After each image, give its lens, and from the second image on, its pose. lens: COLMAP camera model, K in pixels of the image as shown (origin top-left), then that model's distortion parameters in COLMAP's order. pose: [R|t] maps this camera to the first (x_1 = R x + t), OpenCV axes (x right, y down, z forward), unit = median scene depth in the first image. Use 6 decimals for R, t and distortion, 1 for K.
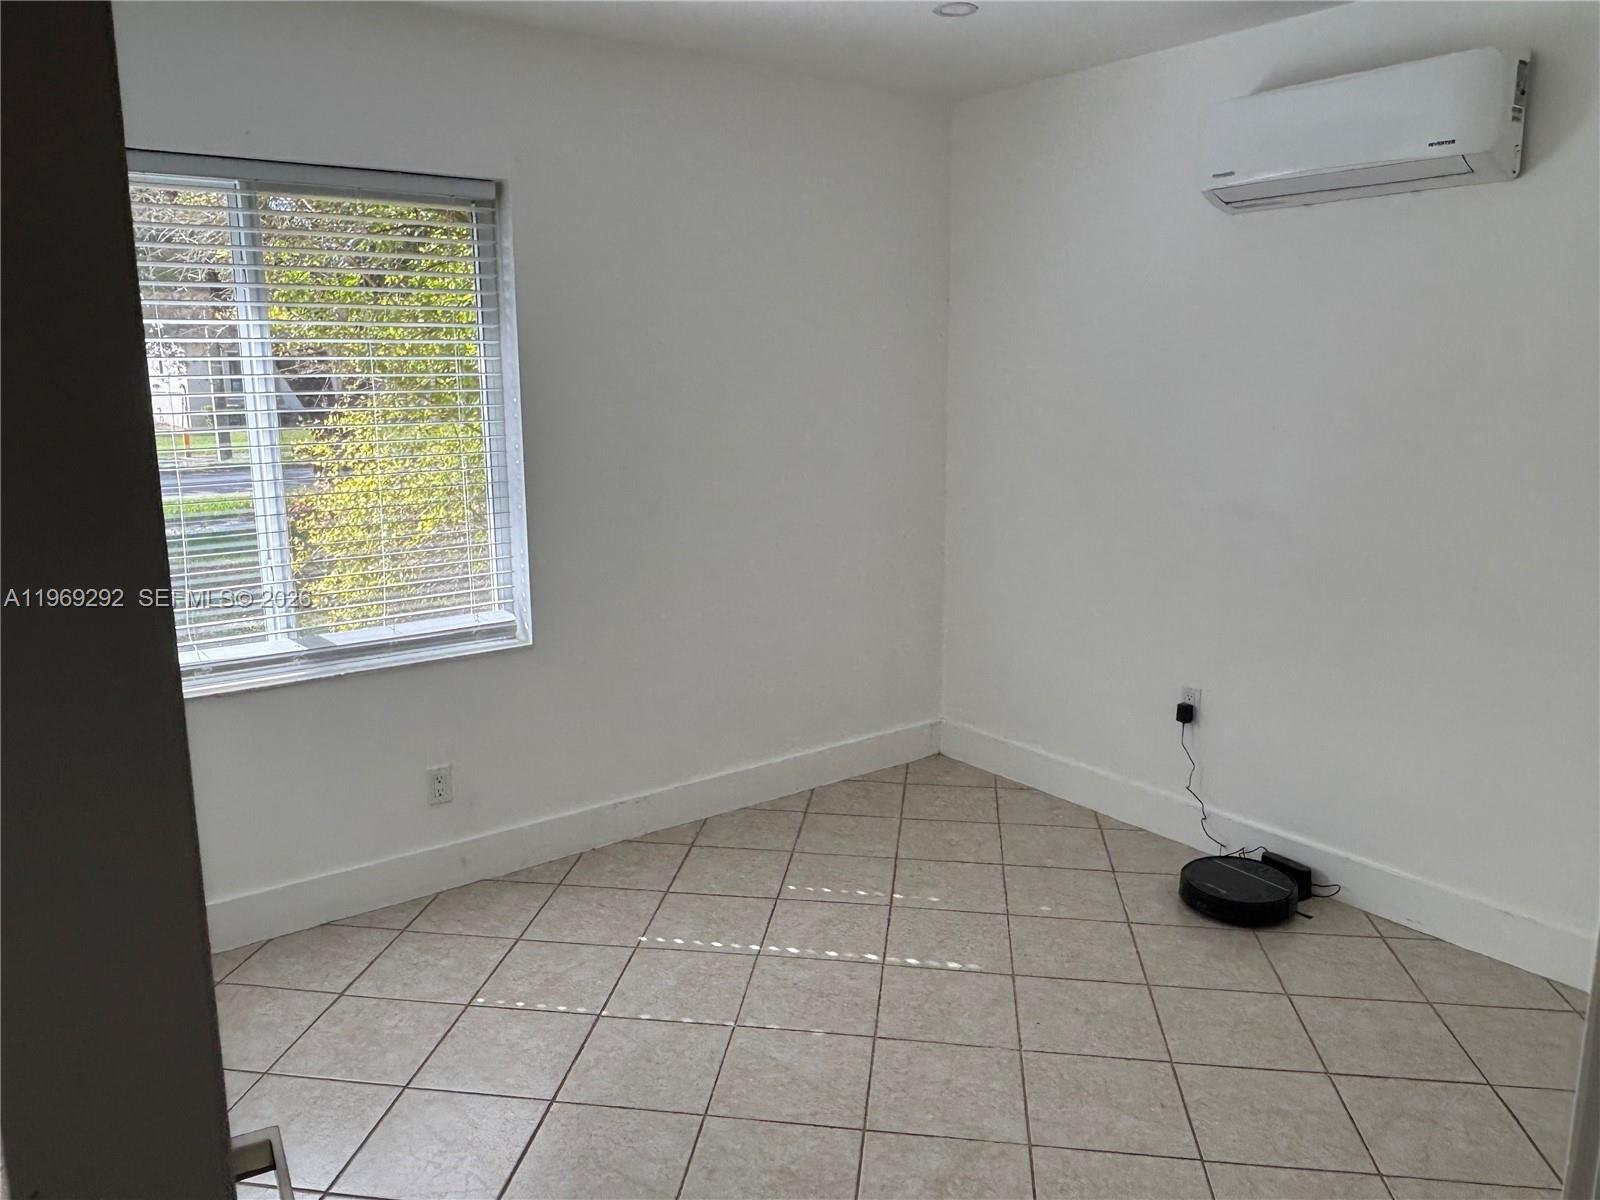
lens RADIAL K [[1171.5, 0, 798.3], [0, 1171.5, 597.7], [0, 0, 1]] dist [0.057806, -0.094356]
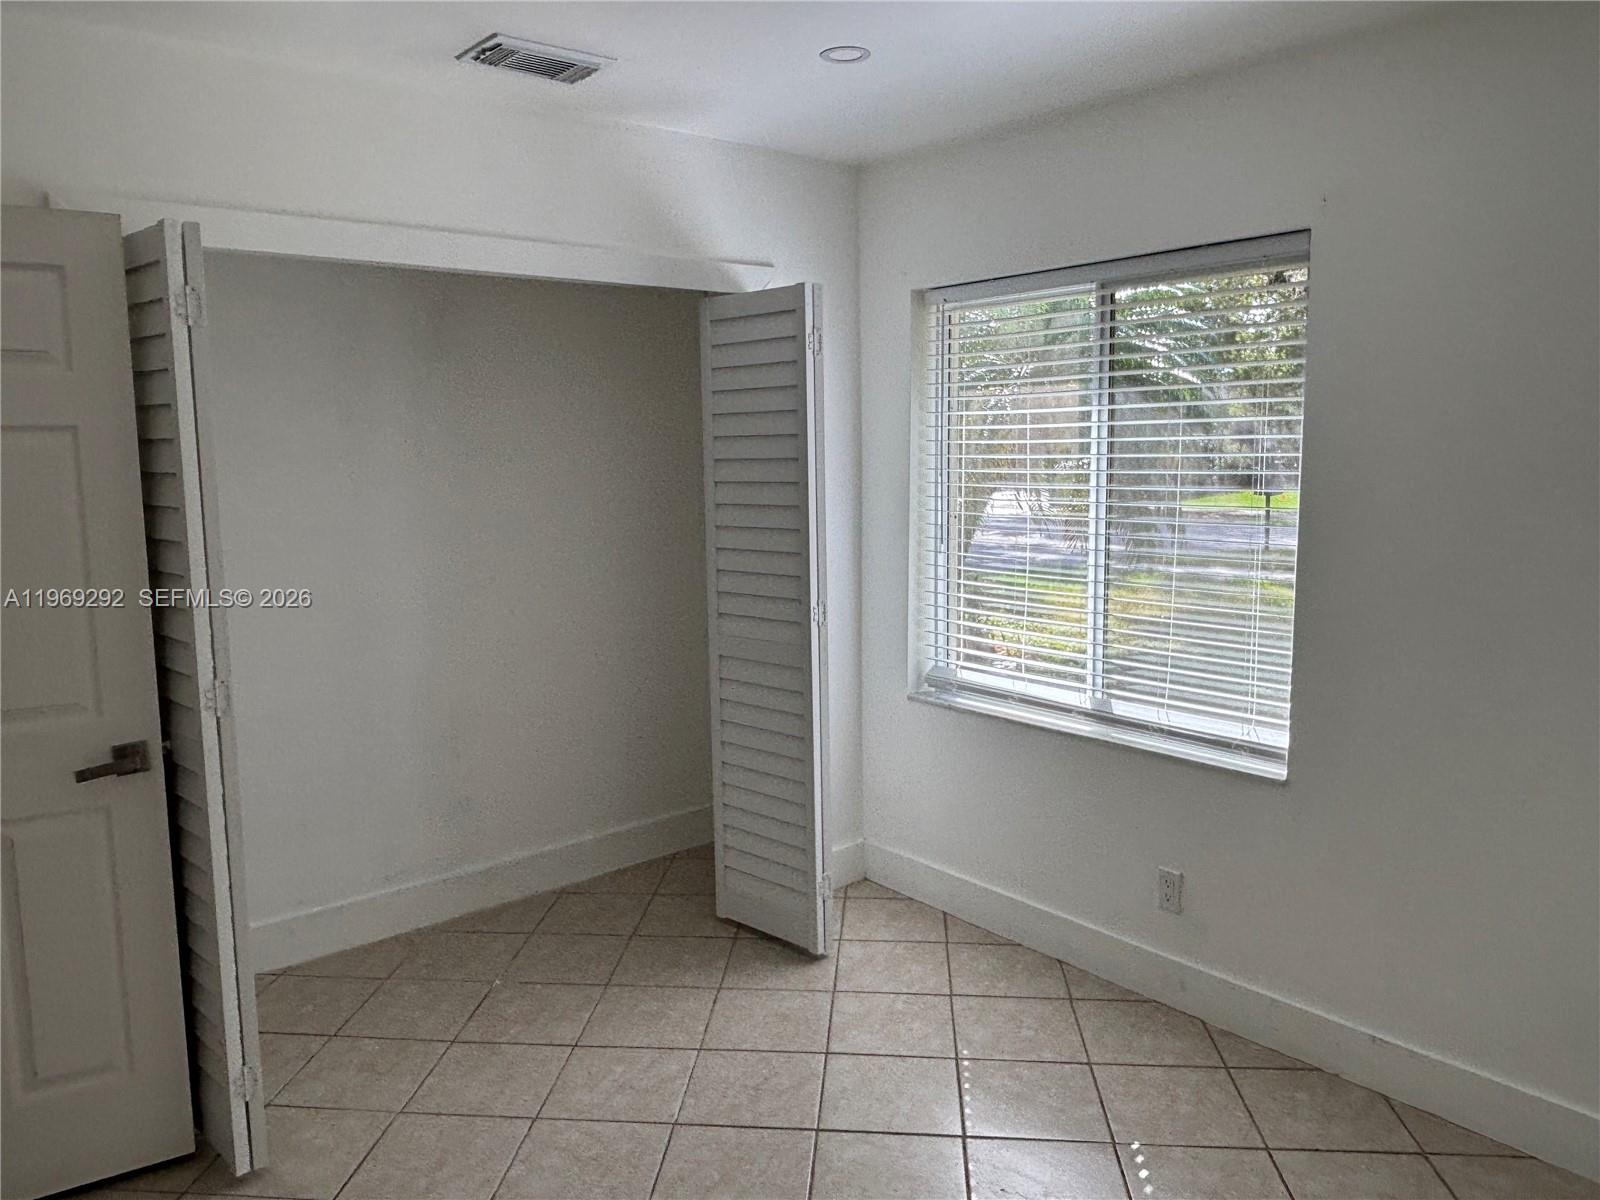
lens RADIAL K [[1171.5, 0, 796.7], [0, 1171.5, 603.0], [0, 0, 1]] dist [0.057806, -0.094356]
pose [[0.029173, 0.142074, -0.989426, 0.589453], [-0.175389, 0.975218, 0.134863, -0.139765], [0.984067, 0.169600, 0.053368, 0.630519]]
